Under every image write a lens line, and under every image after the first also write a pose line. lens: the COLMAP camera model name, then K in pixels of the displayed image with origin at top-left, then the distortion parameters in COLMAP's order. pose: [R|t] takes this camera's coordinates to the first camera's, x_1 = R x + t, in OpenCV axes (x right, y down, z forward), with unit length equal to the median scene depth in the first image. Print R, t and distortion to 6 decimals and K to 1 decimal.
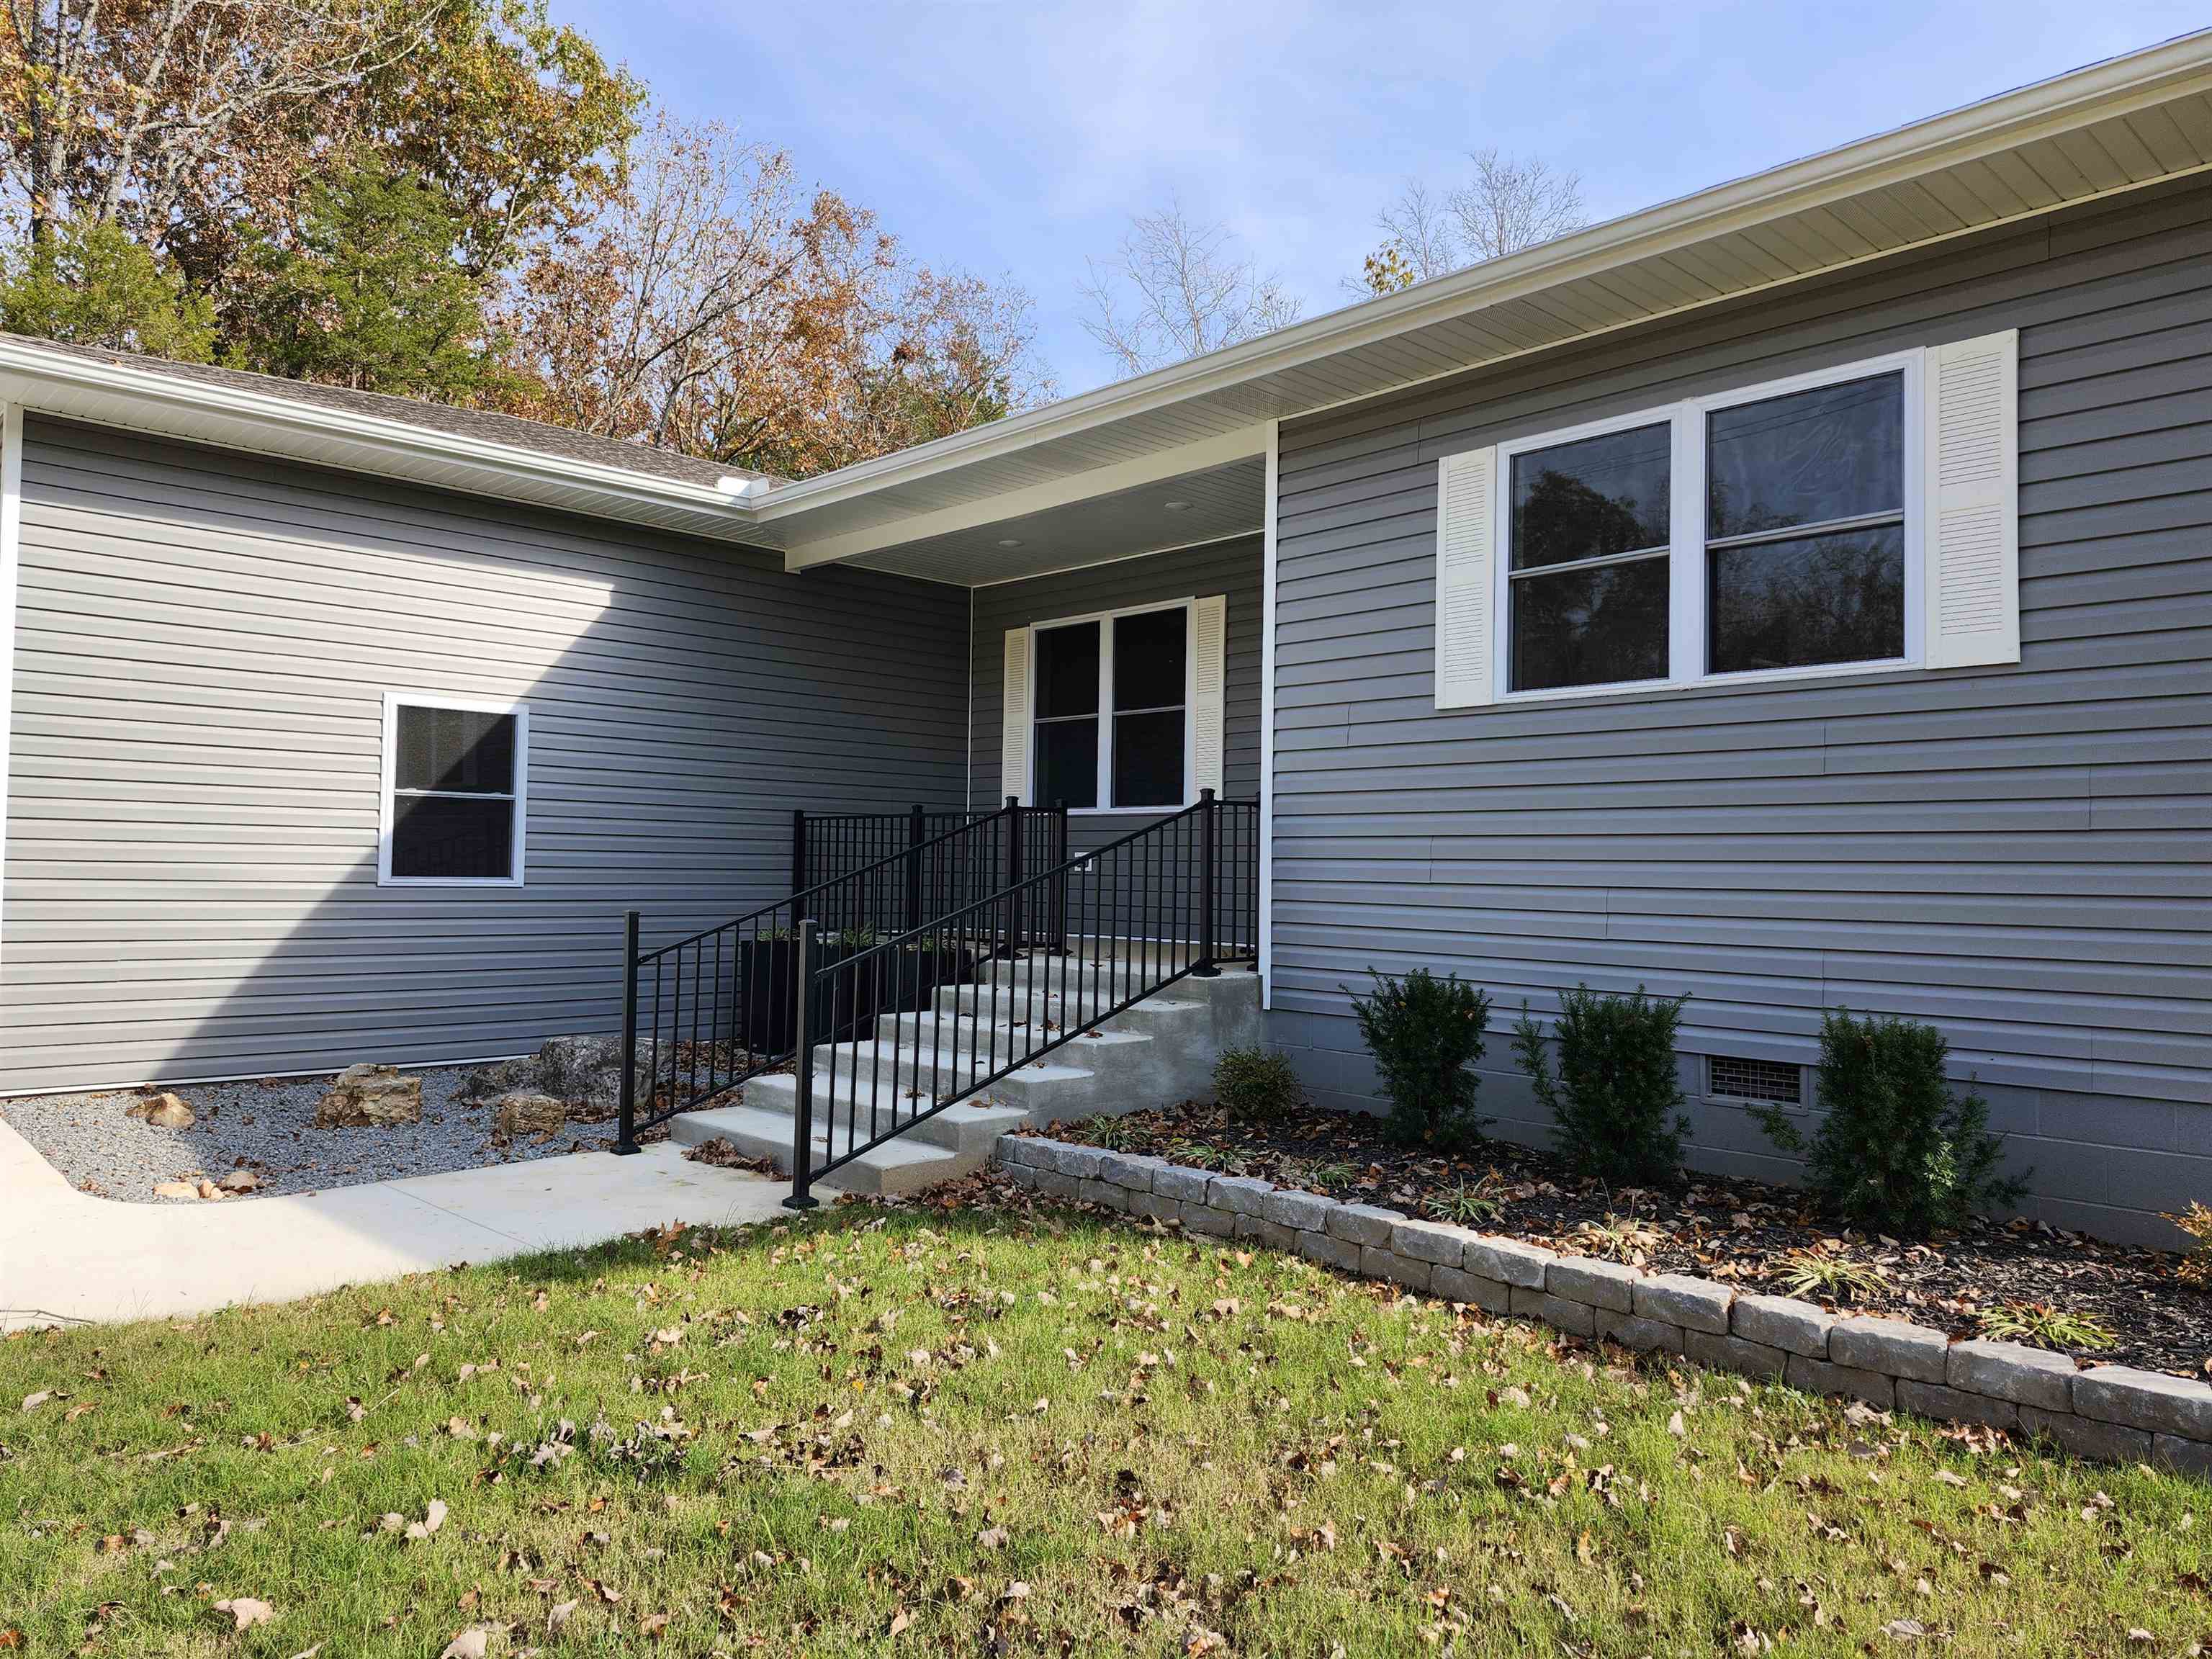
lens RADIAL K [[1526.3, 0, 1108.0], [0, 1526.3, 816.9], [0, 0, 1]] dist [0.066677, -0.002075]
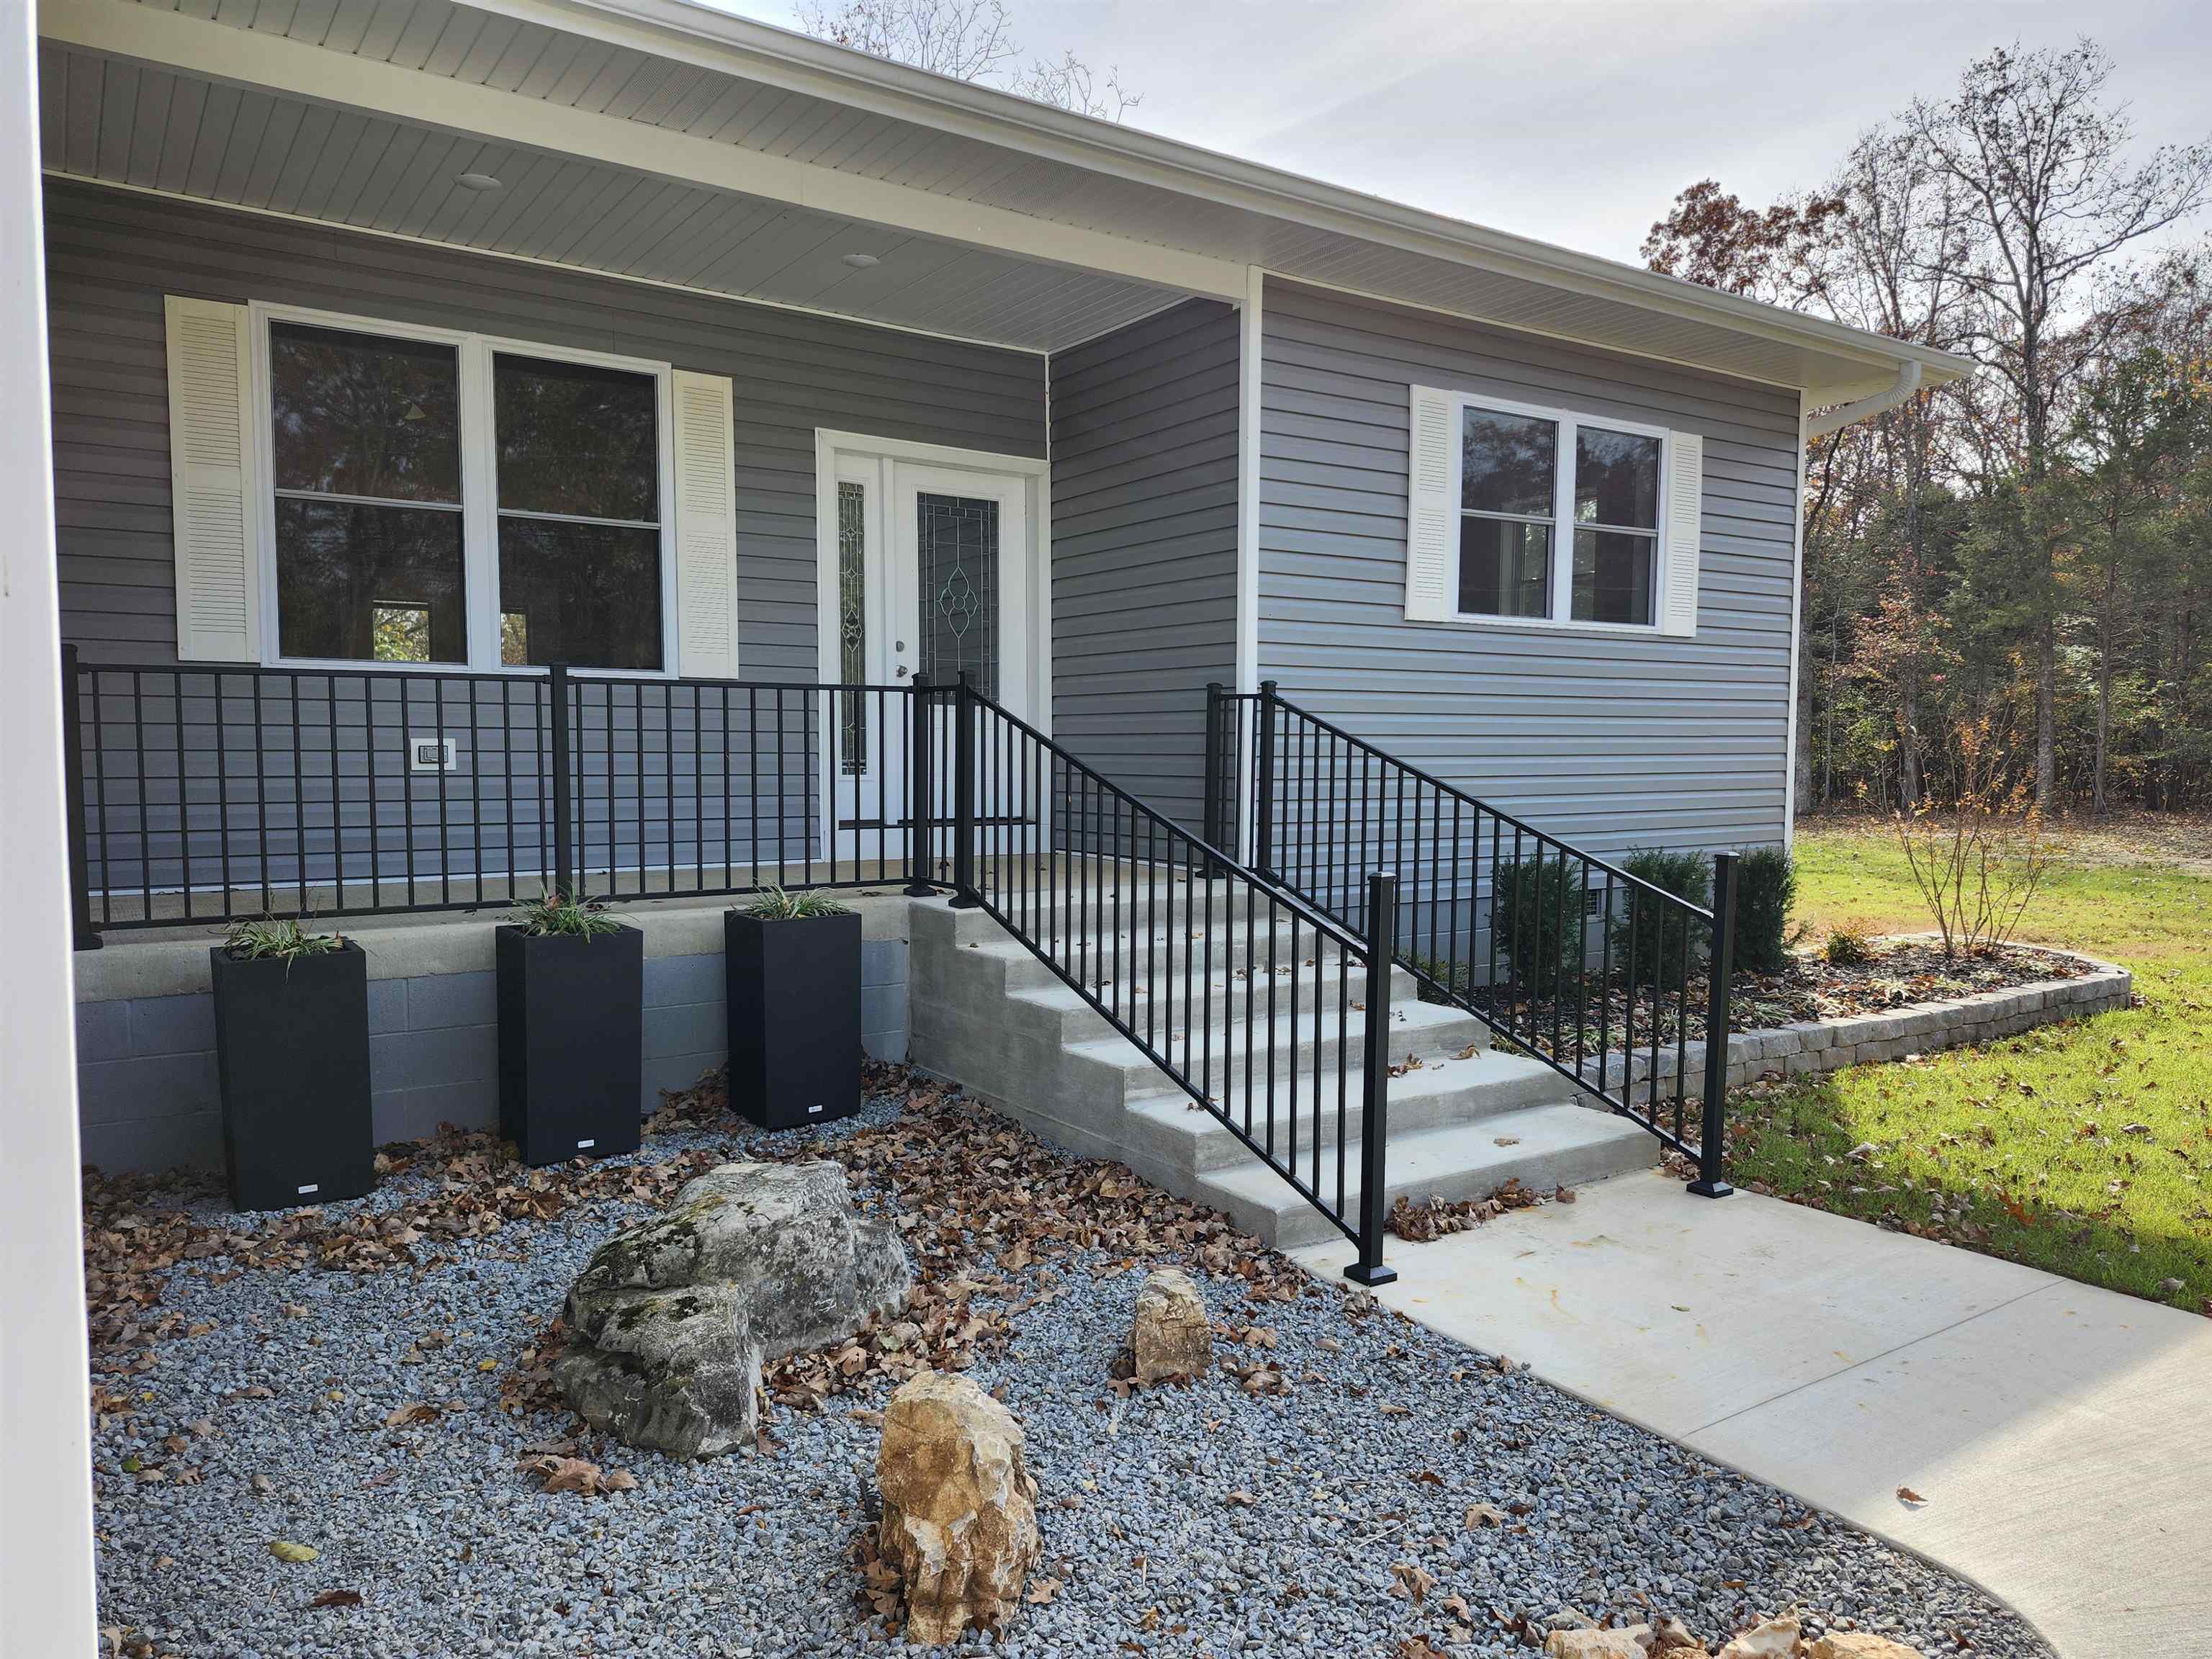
lens RADIAL K [[1526.3, 0, 1107.3], [0, 1526.3, 847.5], [0, 0, 1]] dist [0.066677, -0.002075]
pose [[0.173479, -0.086202, 0.981058, -0.912781], [-0.042532, 0.994577, 0.094911, -0.002876], [-0.983919, -0.058191, 0.168872, 1.011098]]
